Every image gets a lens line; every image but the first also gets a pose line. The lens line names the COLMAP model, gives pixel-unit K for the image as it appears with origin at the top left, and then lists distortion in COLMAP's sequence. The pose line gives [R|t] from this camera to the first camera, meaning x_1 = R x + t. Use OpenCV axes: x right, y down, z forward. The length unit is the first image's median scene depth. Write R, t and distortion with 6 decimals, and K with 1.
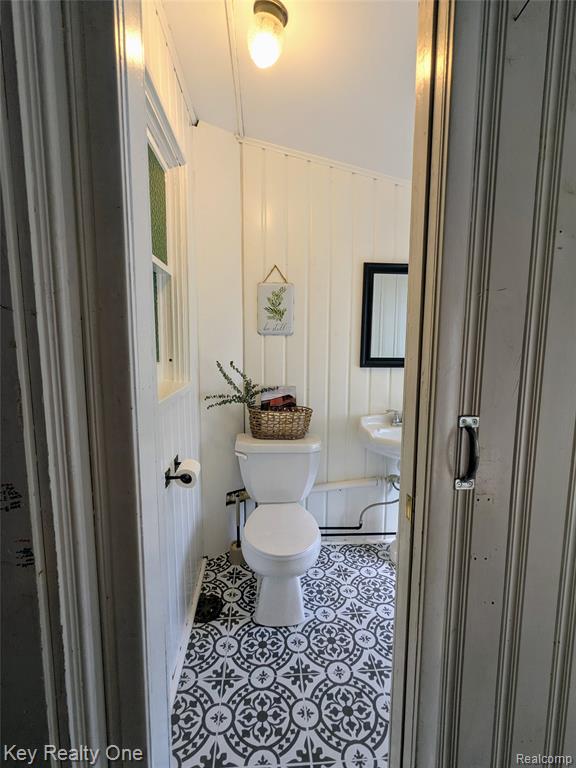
lens RADIAL K [[362.7, 0, 287.0], [0, 362.7, 385.6], [0, 0, 1]] dist [-0.004593, 0.002867]
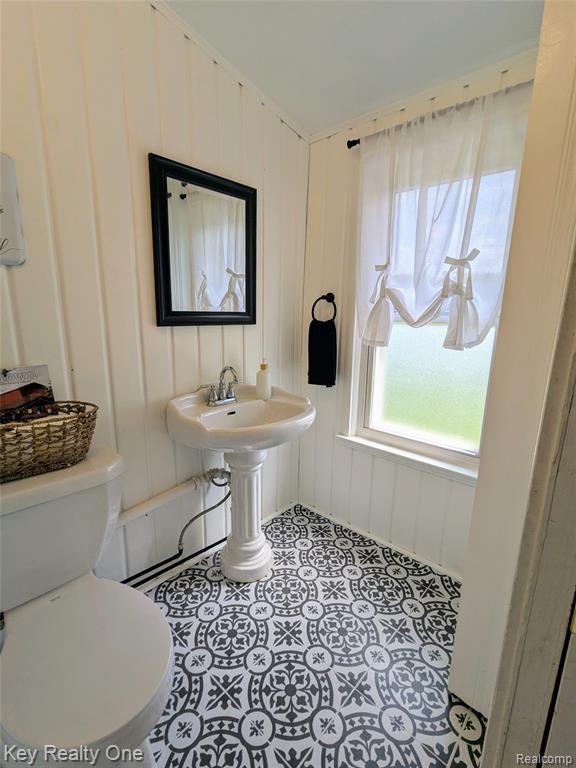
lens RADIAL K [[362.7, 0, 290.4], [0, 362.7, 385.7], [0, 0, 1]] dist [-0.004593, 0.002867]
pose [[0.723696, -0.136592, 0.676467, -0.082703], [0.063497, 0.989238, 0.131817, -0.016643], [-0.687192, -0.052442, 0.724580, 0.373402]]
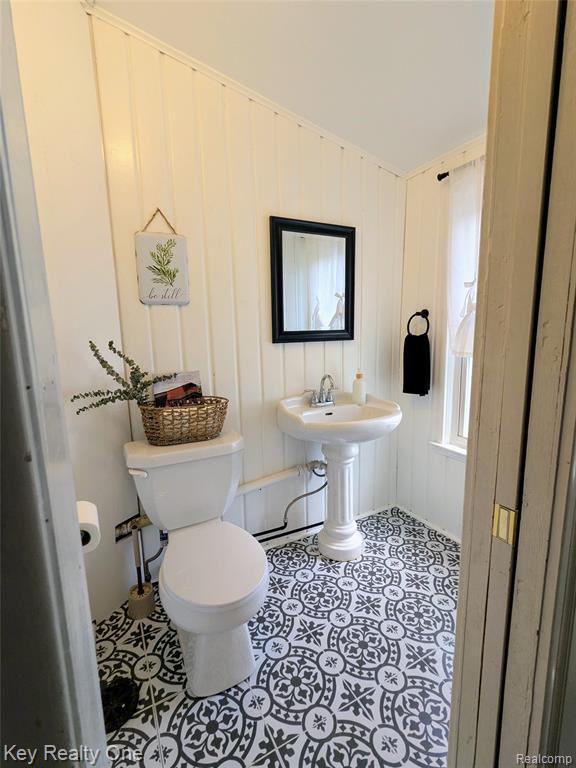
lens RADIAL K [[362.7, 0, 289.6], [0, 362.7, 386.2], [0, 0, 1]] dist [-0.004593, 0.002867]
pose [[0.913933, -0.090871, 0.395561, -0.110786], [0.072801, 0.995510, 0.060492, 0.000812], [-0.399282, -0.026489, 0.916446, 0.212575]]
